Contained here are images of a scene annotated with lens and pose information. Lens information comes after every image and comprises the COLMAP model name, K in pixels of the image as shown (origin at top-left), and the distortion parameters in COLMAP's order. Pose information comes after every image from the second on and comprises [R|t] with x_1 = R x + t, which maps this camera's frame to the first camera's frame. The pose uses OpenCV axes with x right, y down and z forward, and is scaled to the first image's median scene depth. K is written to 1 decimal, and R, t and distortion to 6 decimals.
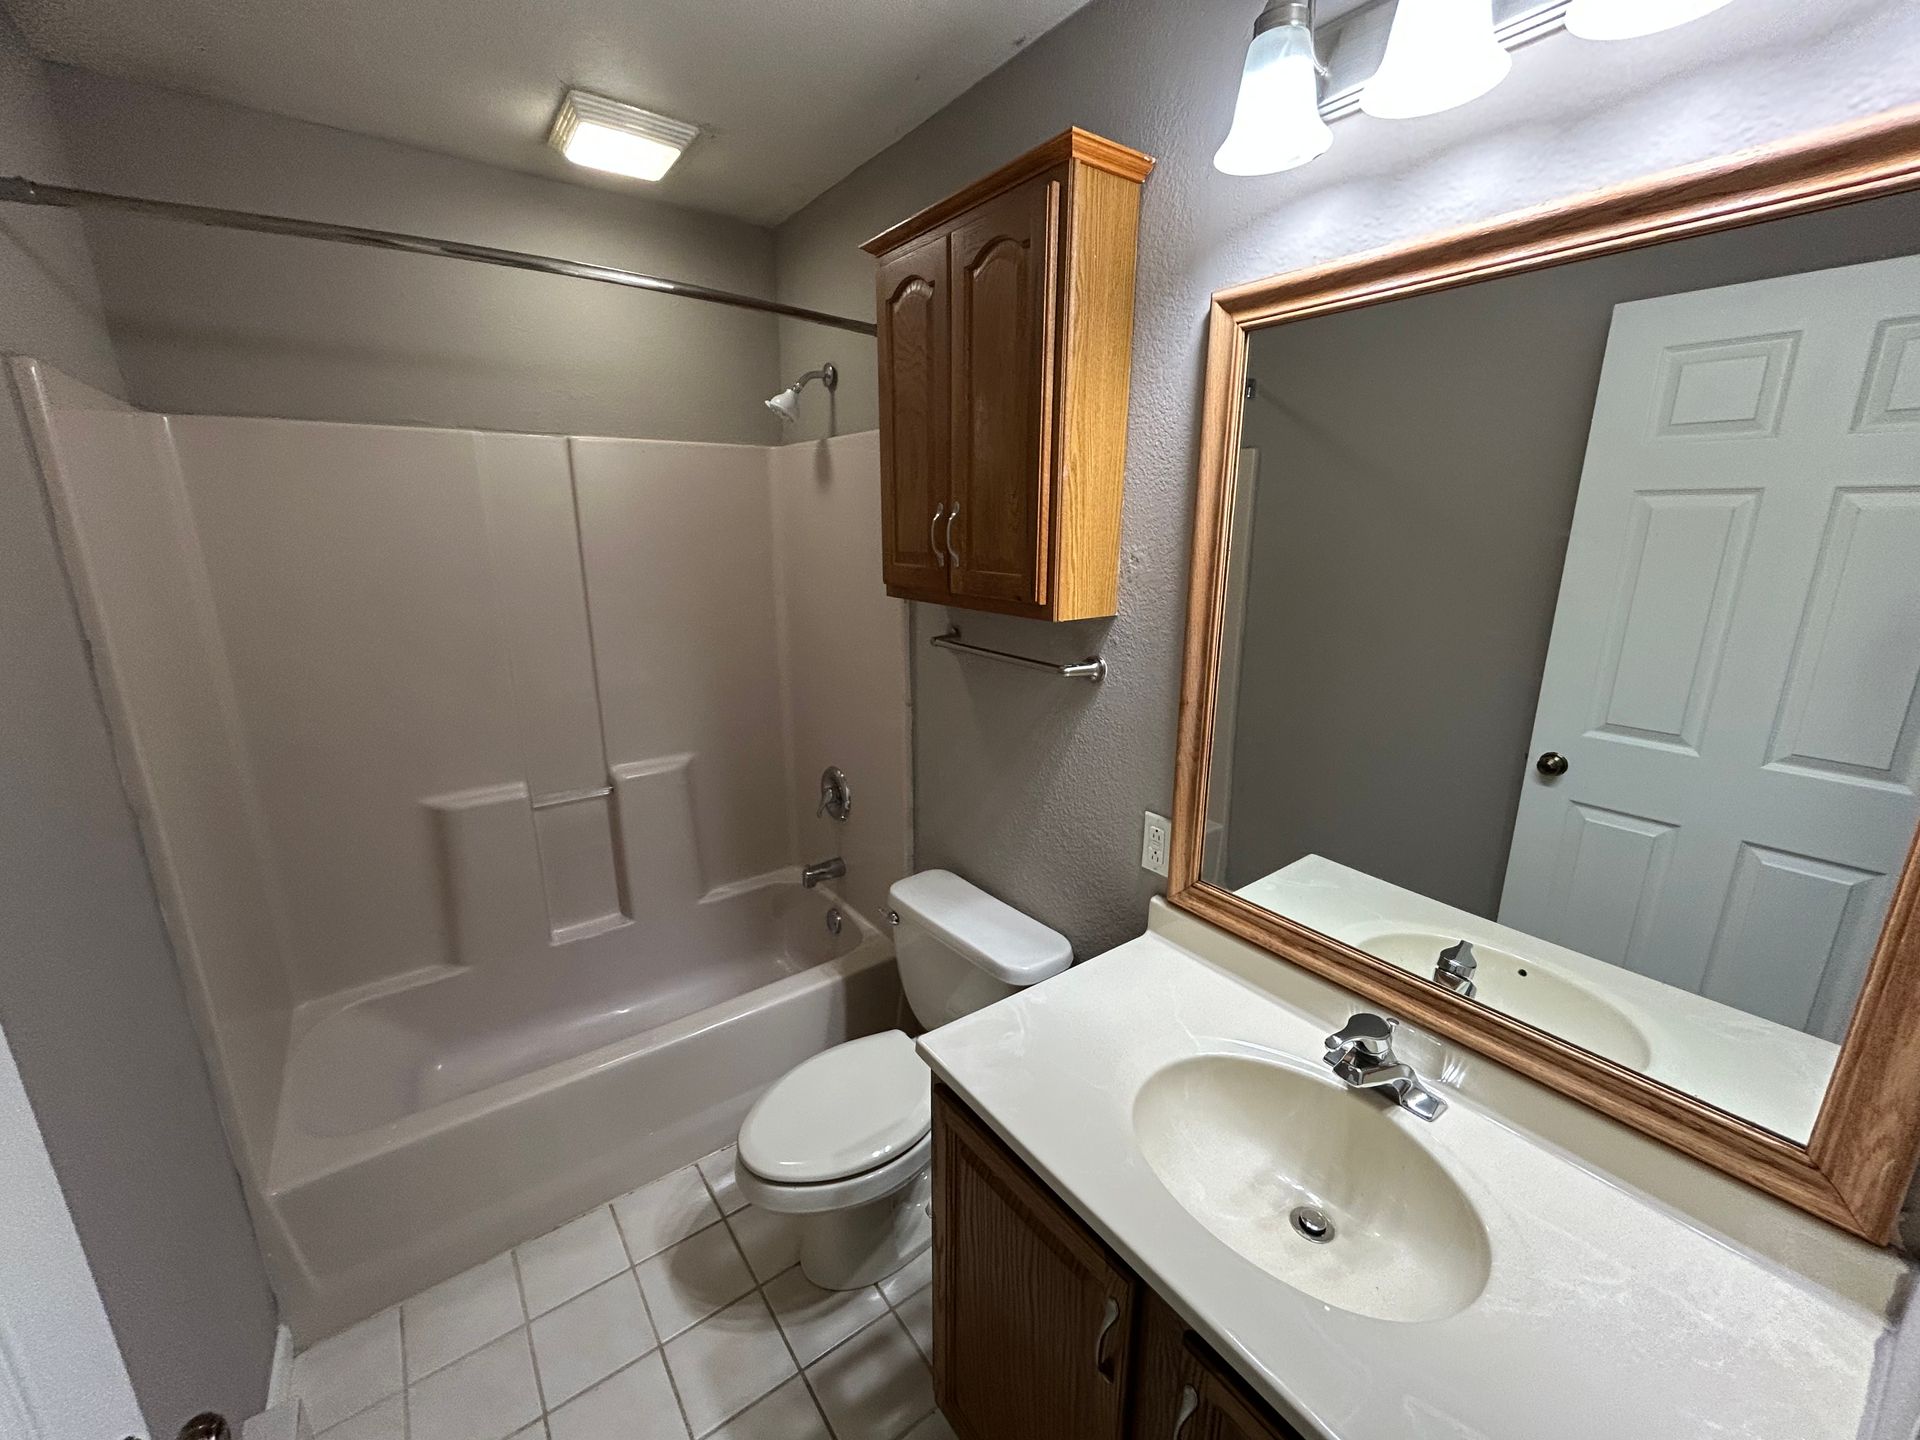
lens RADIAL K [[776.2, 0, 951.5], [0, 776.2, 719.9], [0, 0, 1]] dist [0.002452, -0.000074]
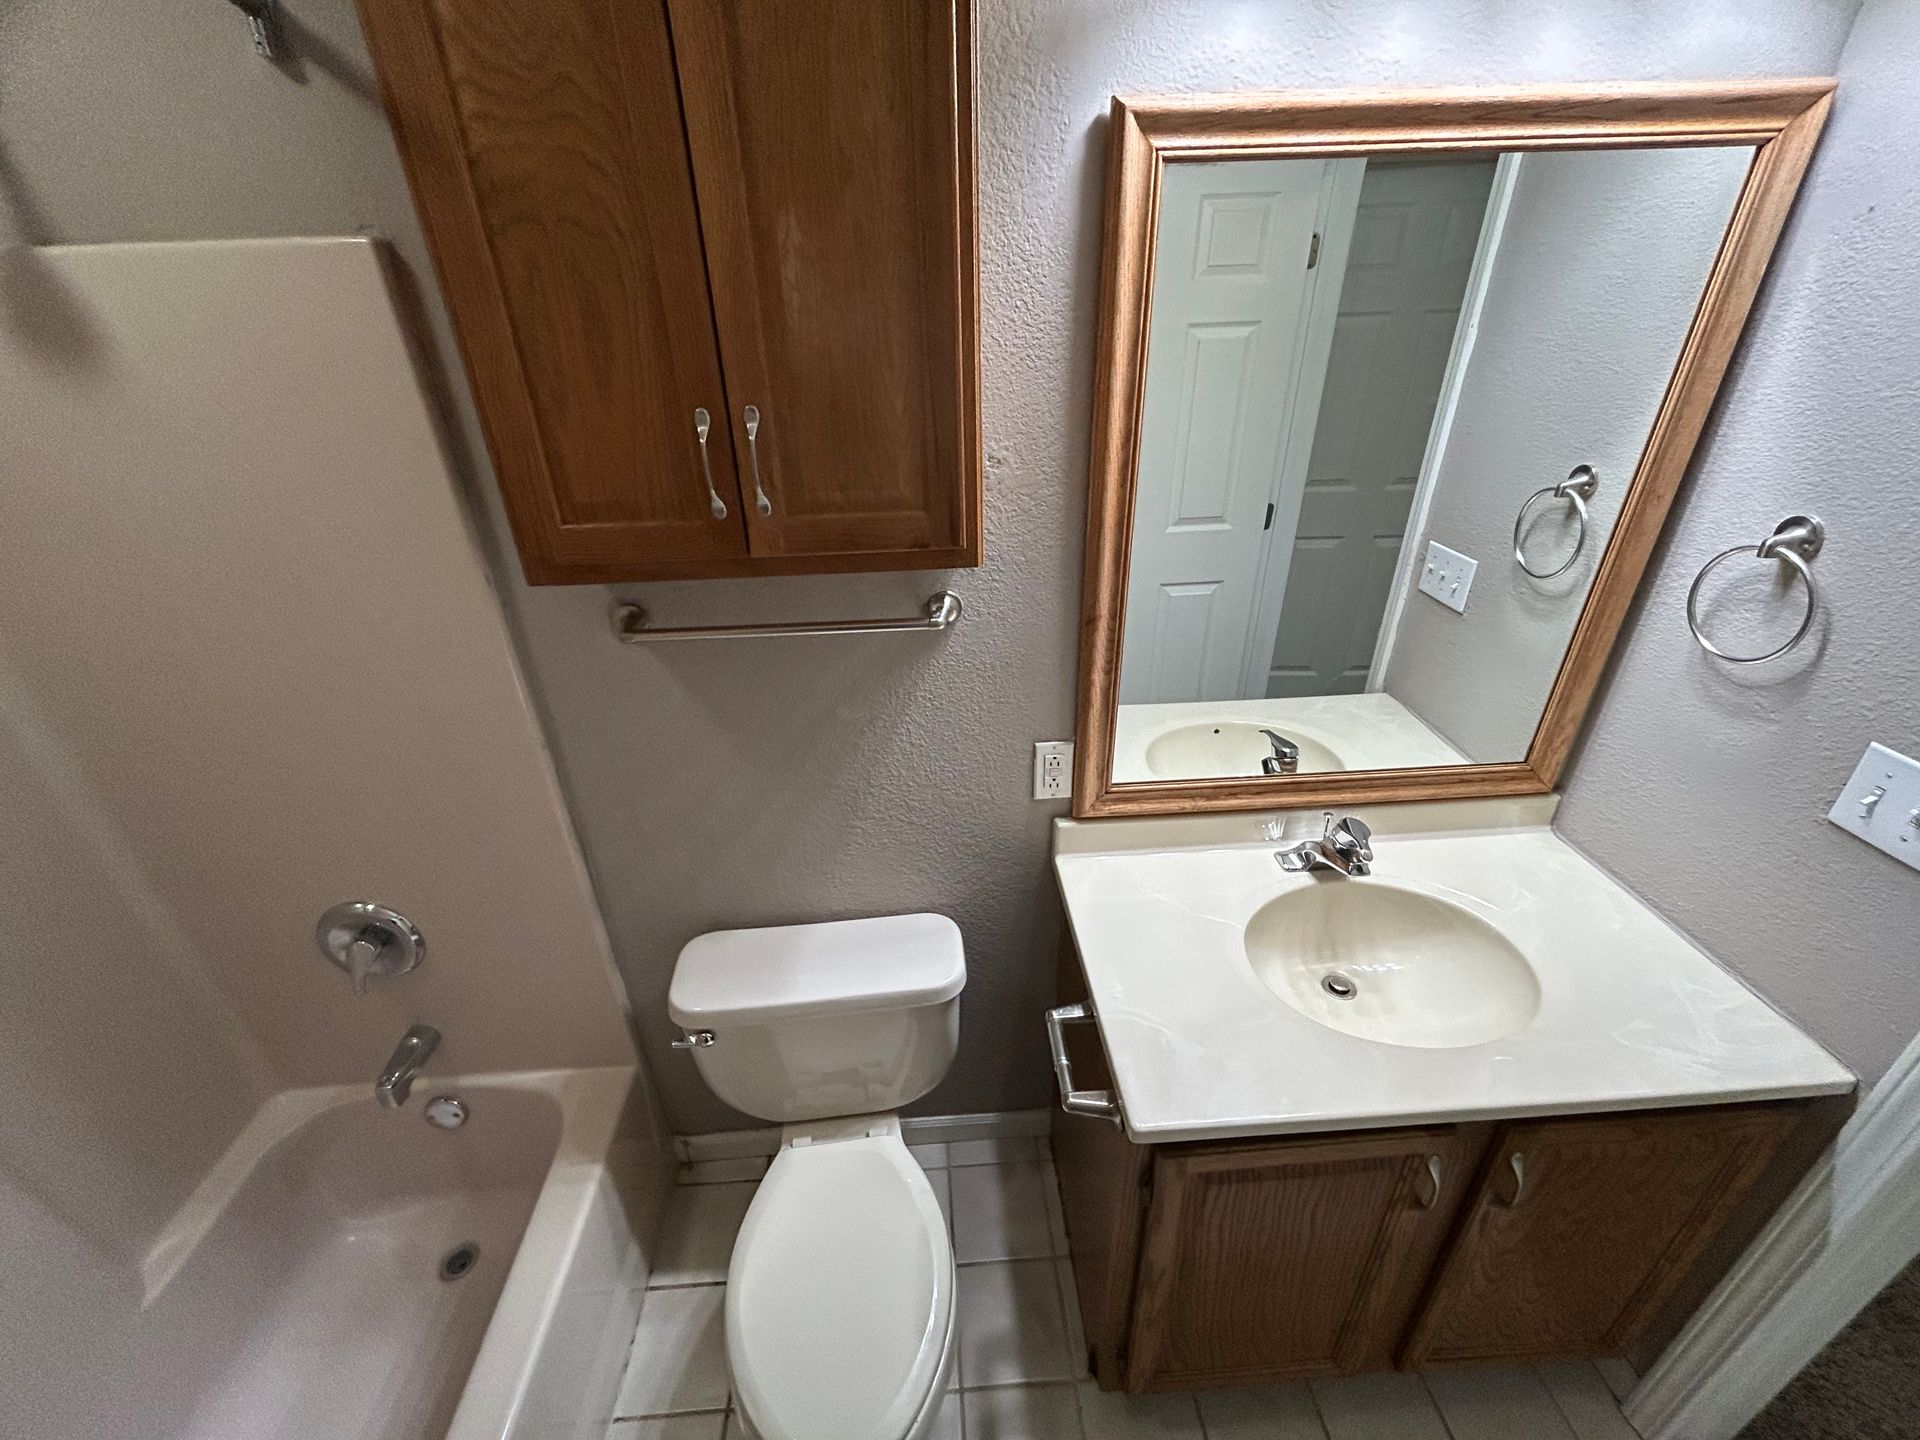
lens RADIAL K [[776.2, 0, 951.5], [0, 776.2, 719.9], [0, 0, 1]] dist [0.002452, -0.000074]
pose [[0.542194, -0.409581, 0.733668, -0.468125], [0.243503, 0.912274, 0.329338, -0.236215], [-0.804197, 0.000085, 0.594363, 0.566151]]
